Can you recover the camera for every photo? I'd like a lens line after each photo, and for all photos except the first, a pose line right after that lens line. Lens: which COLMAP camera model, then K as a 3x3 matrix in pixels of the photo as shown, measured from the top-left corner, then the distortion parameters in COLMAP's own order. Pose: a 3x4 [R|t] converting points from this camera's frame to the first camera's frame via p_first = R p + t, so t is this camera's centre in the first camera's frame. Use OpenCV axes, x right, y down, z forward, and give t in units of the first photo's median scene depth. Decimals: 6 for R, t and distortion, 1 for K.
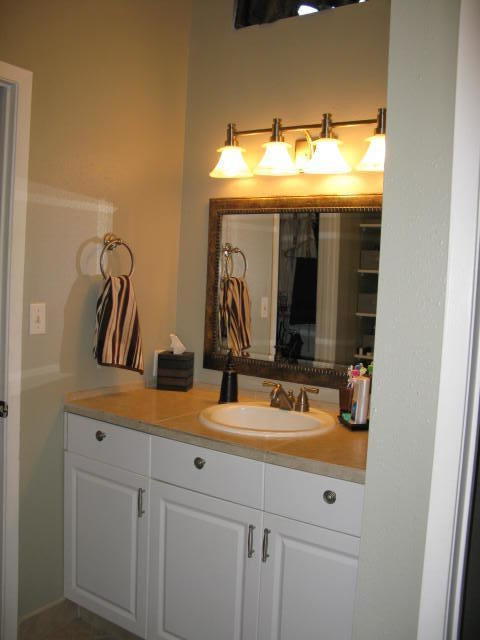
lens RADIAL K [[636.3, 0, 240.0], [0, 636.3, 320.0], [0, 0, 1]] dist [-0.192531, 0.222787]
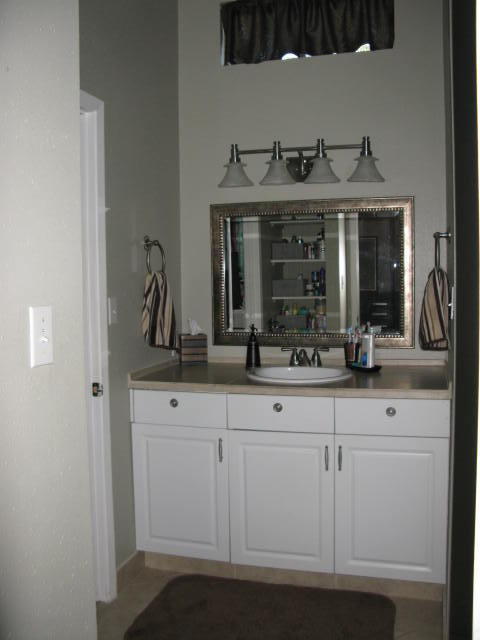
lens RADIAL K [[636.3, 0, 240.0], [0, 636.3, 320.0], [0, 0, 1]] dist [-0.192531, 0.222787]
pose [[0.946127, -0.082117, 0.313211, -0.436860], [0.081618, 0.996555, 0.014728, 0.016091], [-0.313341, 0.011629, 0.949569, -0.186218]]
